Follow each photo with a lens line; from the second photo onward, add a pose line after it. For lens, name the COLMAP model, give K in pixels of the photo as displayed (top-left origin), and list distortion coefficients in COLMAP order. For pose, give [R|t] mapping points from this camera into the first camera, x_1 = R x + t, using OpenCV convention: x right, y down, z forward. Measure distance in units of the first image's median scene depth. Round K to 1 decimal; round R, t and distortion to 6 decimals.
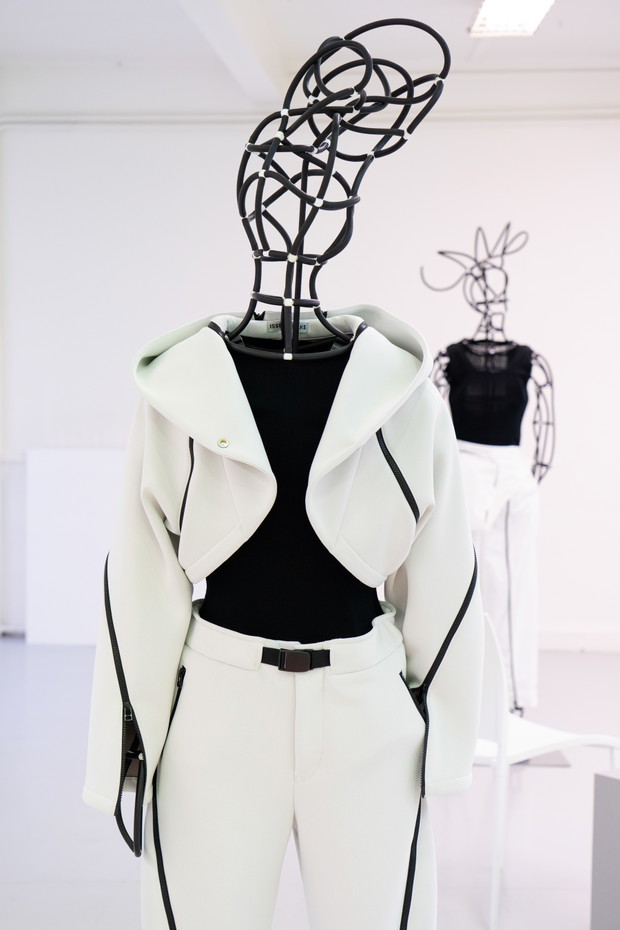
lens RADIAL K [[1796.1, 0, 312.7], [0, 1796.1, 463.3], [0, 0, 1]] dist [0.043610, 0.000000]
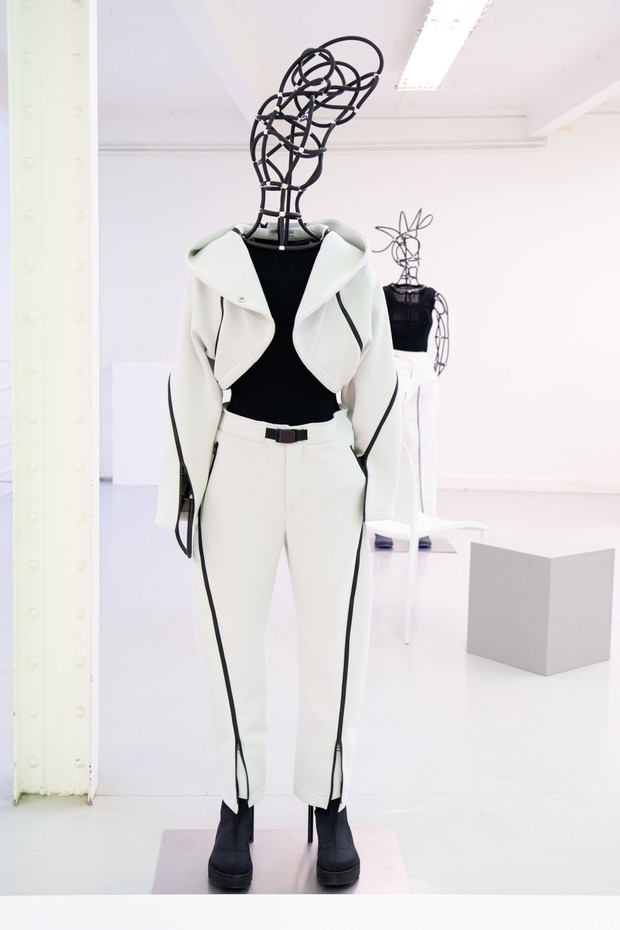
lens RADIAL K [[1169.6, 0, 313.1], [0, 1169.6, 468.5], [0, 0, 1]] dist [0.011735, 0.000000]
pose [[0.999861, 0.002239, 0.016508, -0.001587], [-0.002998, 0.998933, 0.046088, 0.054523], [-0.016387, -0.046131, 0.998801, -0.035472]]
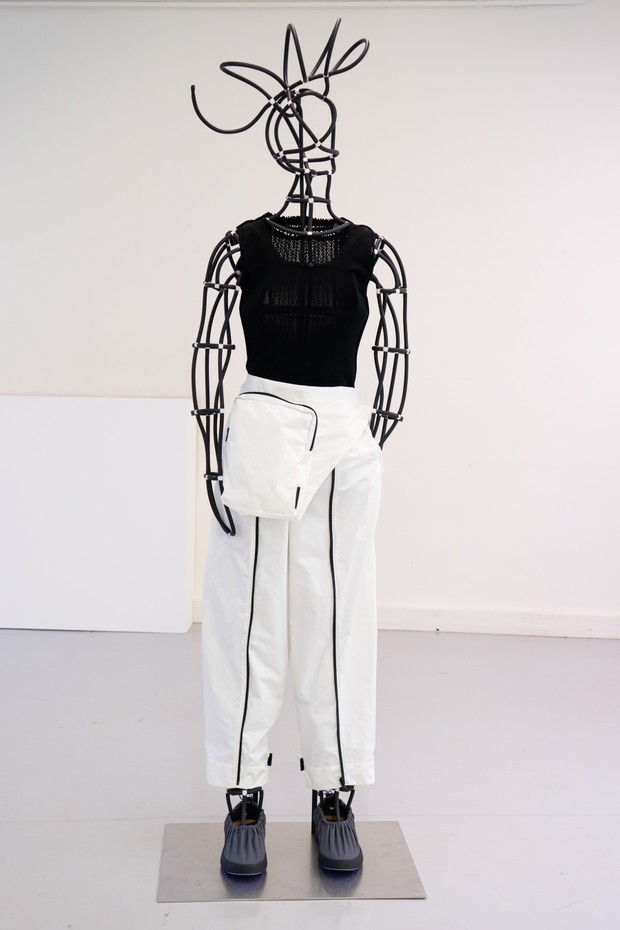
lens RADIAL K [[1222.6, 0, 305.4], [0, 1222.6, 461.7], [0, 0, 1]] dist [0.011908, 0.000000]
pose [[0.998212, 0.006982, 0.059359, 0.087290], [-0.009092, 0.999334, 0.035343, 0.002653], [-0.059073, -0.035819, 0.997611, 0.679659]]
